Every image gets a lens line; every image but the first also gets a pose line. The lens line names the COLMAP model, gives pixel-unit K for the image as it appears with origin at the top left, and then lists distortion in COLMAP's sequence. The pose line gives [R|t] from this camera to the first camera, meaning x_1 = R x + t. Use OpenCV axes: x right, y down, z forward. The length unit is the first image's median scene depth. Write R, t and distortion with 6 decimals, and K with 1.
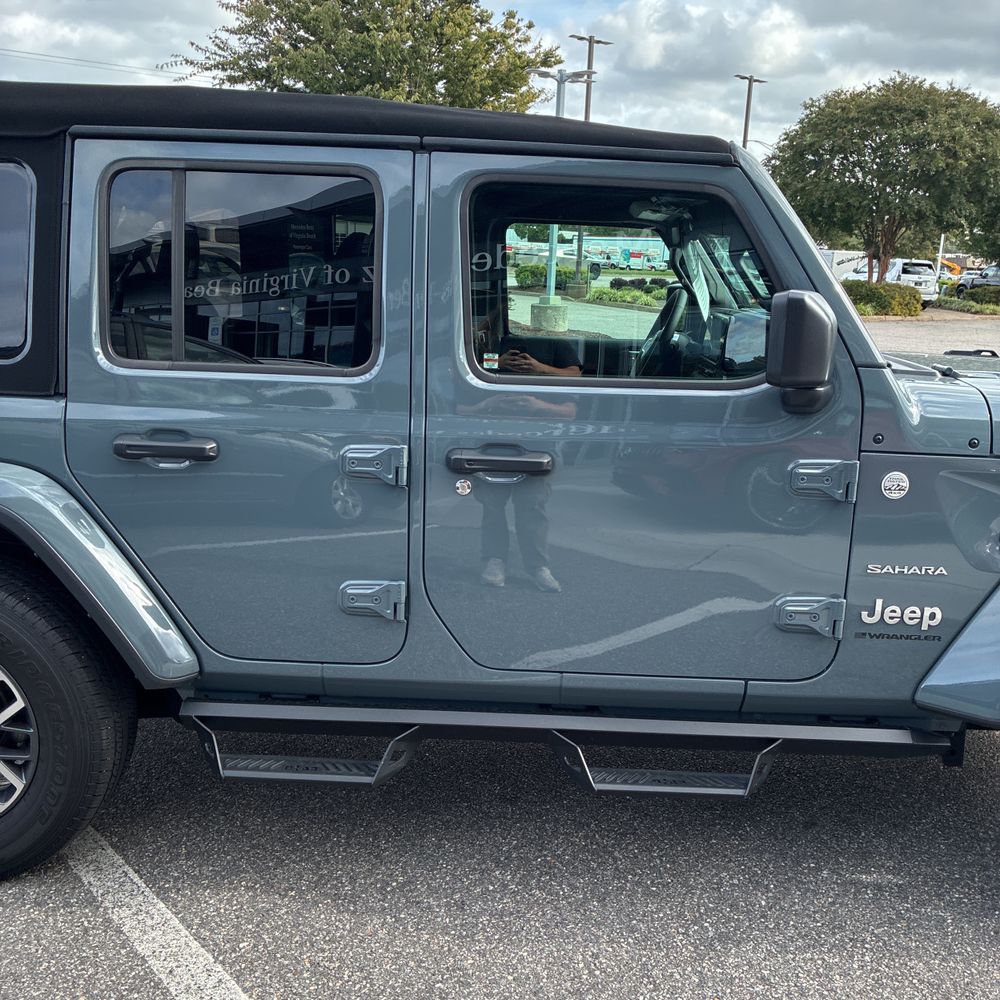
lens RADIAL K [[1015.6, 0, 503.6], [0, 1015.6, 511.0], [0, 0, 1]] dist [0.016000, 0.002829]
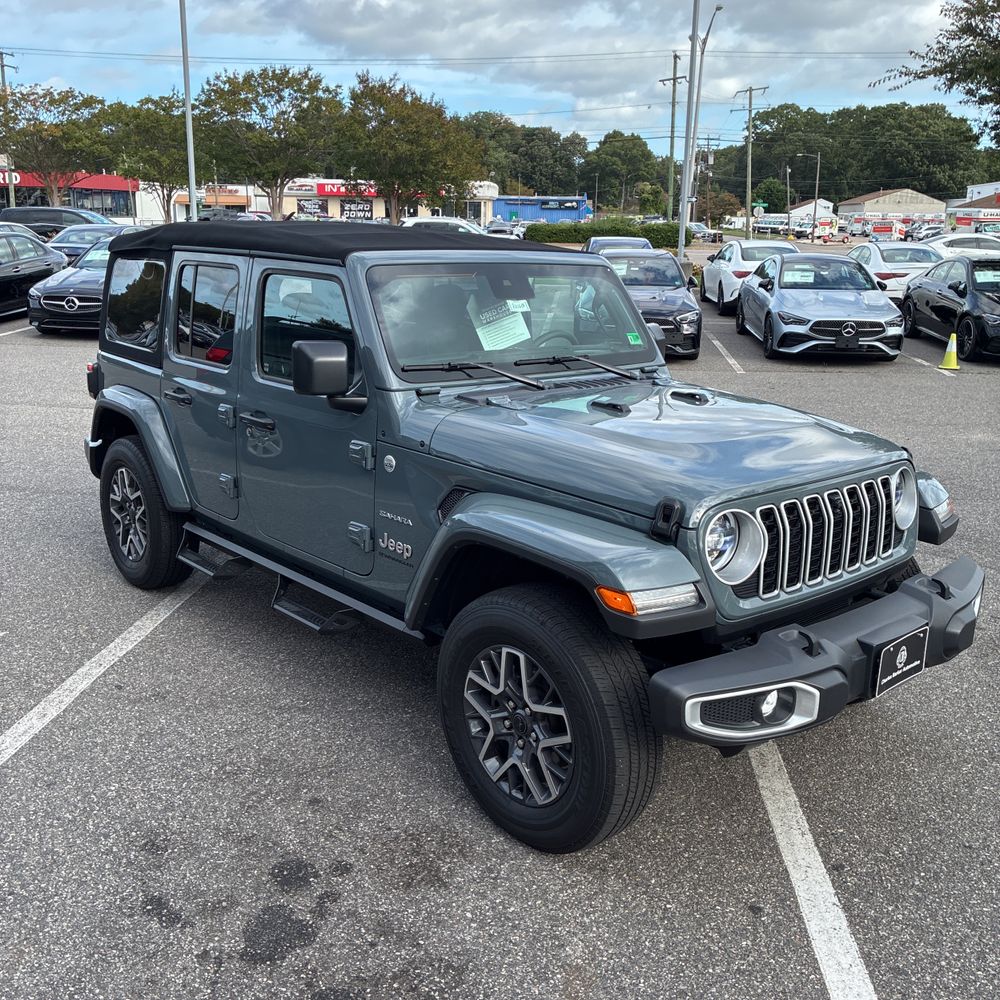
lens RADIAL K [[1008.0, 0, 479.7], [0, 1008.0, 497.4], [0, 0, 1]] dist [0.076506, -0.089224]
pose [[0.691013, 0.167436, -0.703183, 1.519945], [-0.169482, 0.983214, 0.067566, -0.097902], [0.702692, 0.072488, 0.707791, -0.031834]]
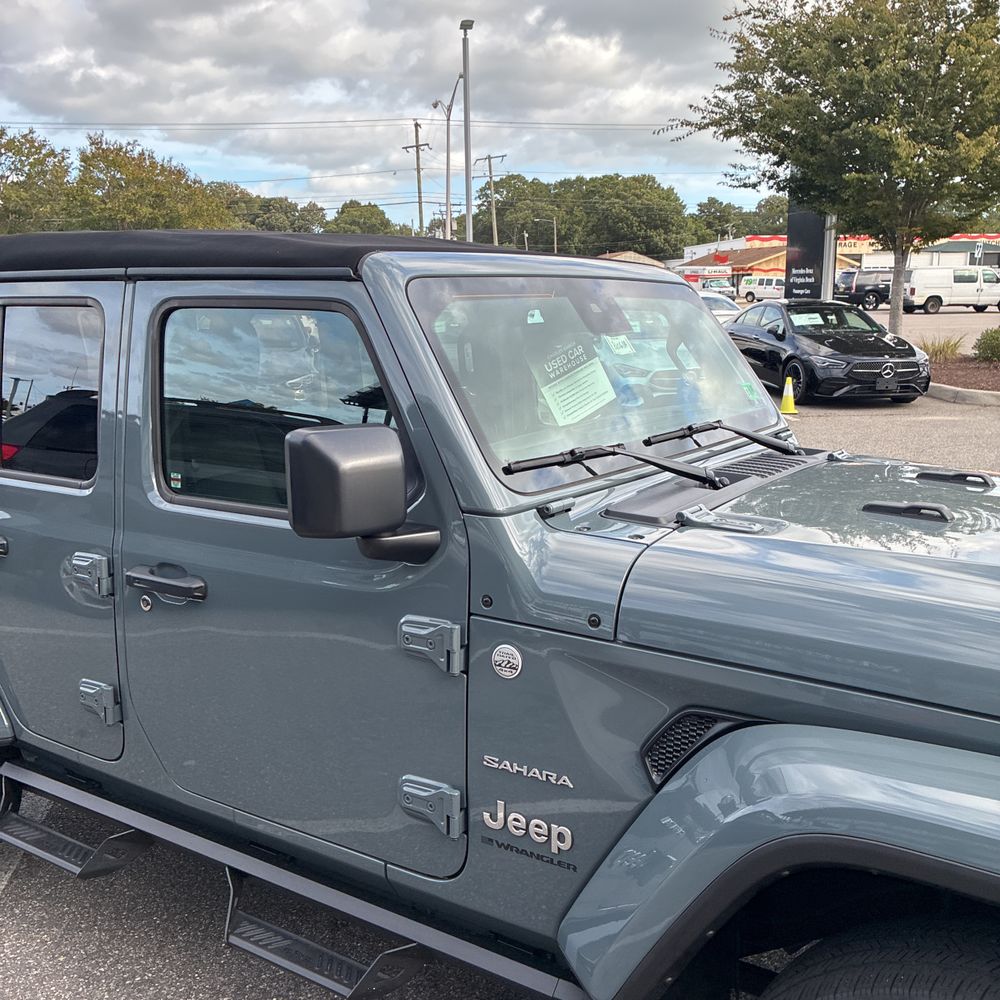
lens RADIAL K [[1022.7, 0, 495.7], [0, 1022.7, 486.4], [0, 0, 1]] dist [0.007749, 0.017007]
pose [[0.850453, 0.053967, -0.523275, 0.738761], [-0.085790, 0.995635, -0.036748, -0.123449], [0.519008, 0.076144, 0.851371, 0.281624]]
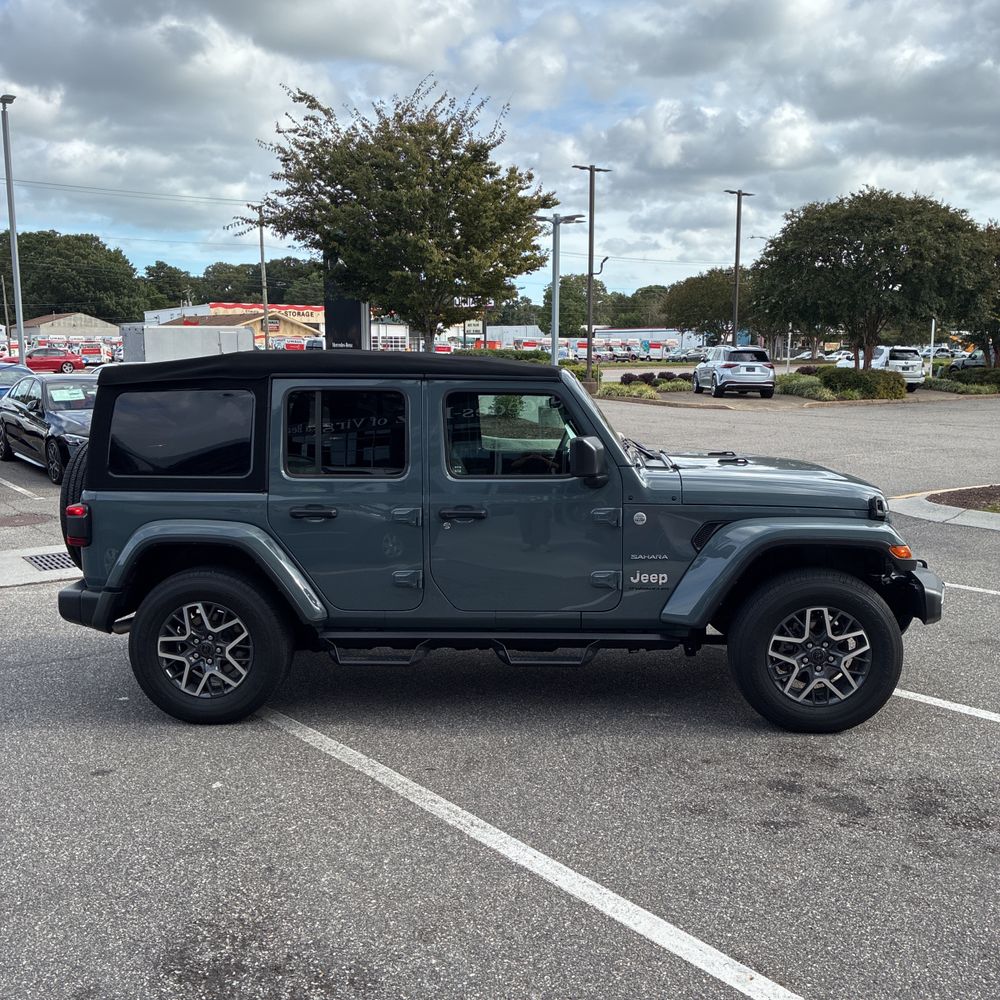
lens RADIAL K [[1004.3, 0, 510.4], [0, 1004.3, 500.2], [0, 0, 1]] dist [0.033988, -0.009868]
pose [[0.999106, -0.034004, -0.025113, 0.147584], [0.031411, 0.994758, -0.097309, 0.130053], [0.028290, 0.096433, 0.994937, -1.117459]]
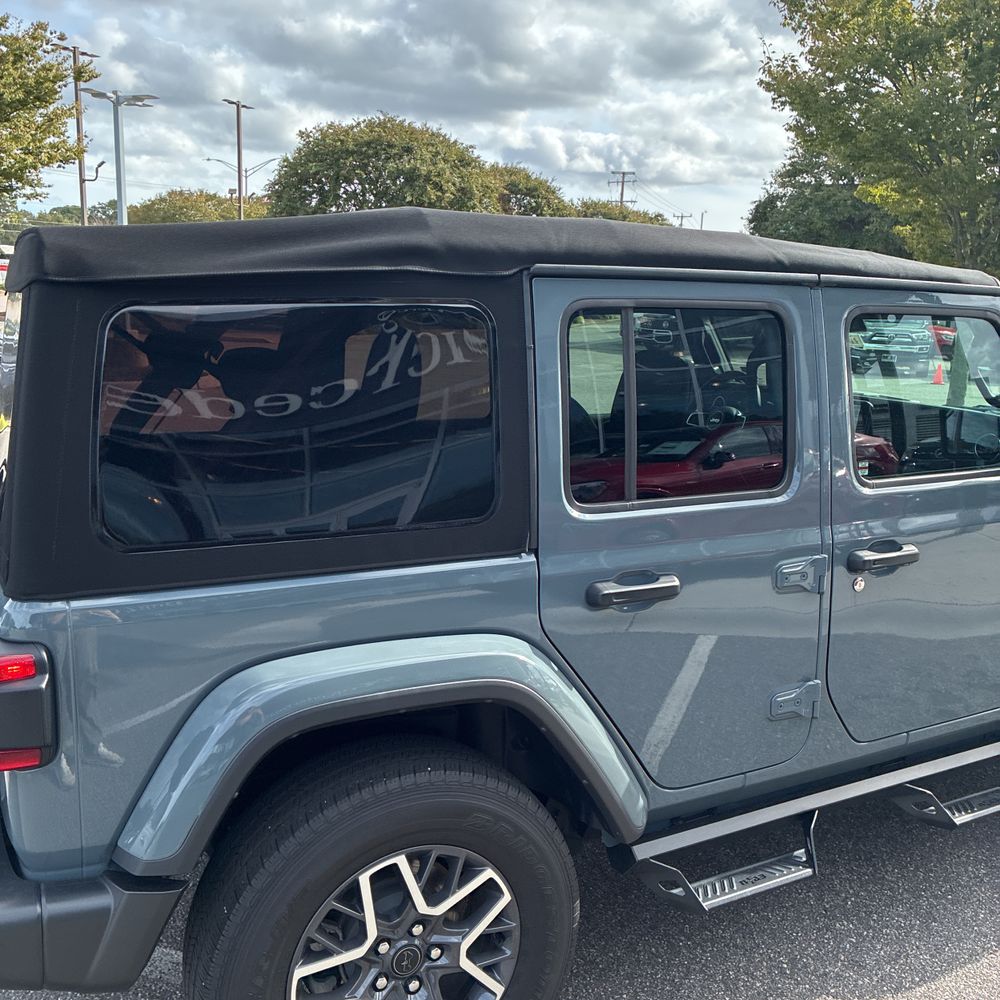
lens RADIAL K [[1018.3, 0, 502.5], [0, 1018.3, 493.4], [0, 0, 1]] dist [0.014781, 0.002832]
pose [[0.871886, -0.109915, 0.477214, -0.845245], [0.124818, 0.992180, 0.000480, -0.160246], [-0.473534, 0.059147, 0.878787, 0.188913]]
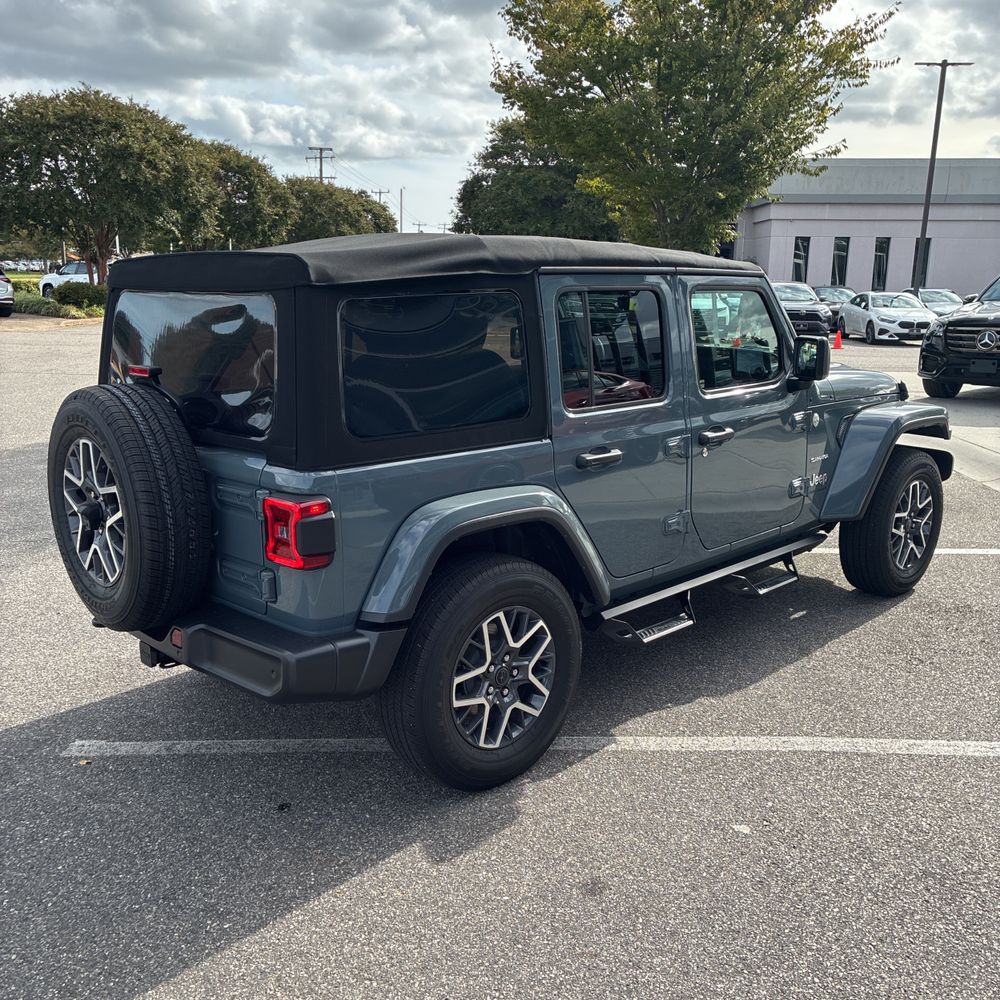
lens RADIAL K [[1004.7, 0, 499.6], [0, 1004.7, 494.7], [0, 0, 1]] dist [0.012557, 0.039590]
pose [[0.697965, -0.188503, 0.690877, -1.496861], [0.193116, 0.978539, 0.071892, -0.142828], [-0.689602, 0.083242, 0.719389, -0.055989]]
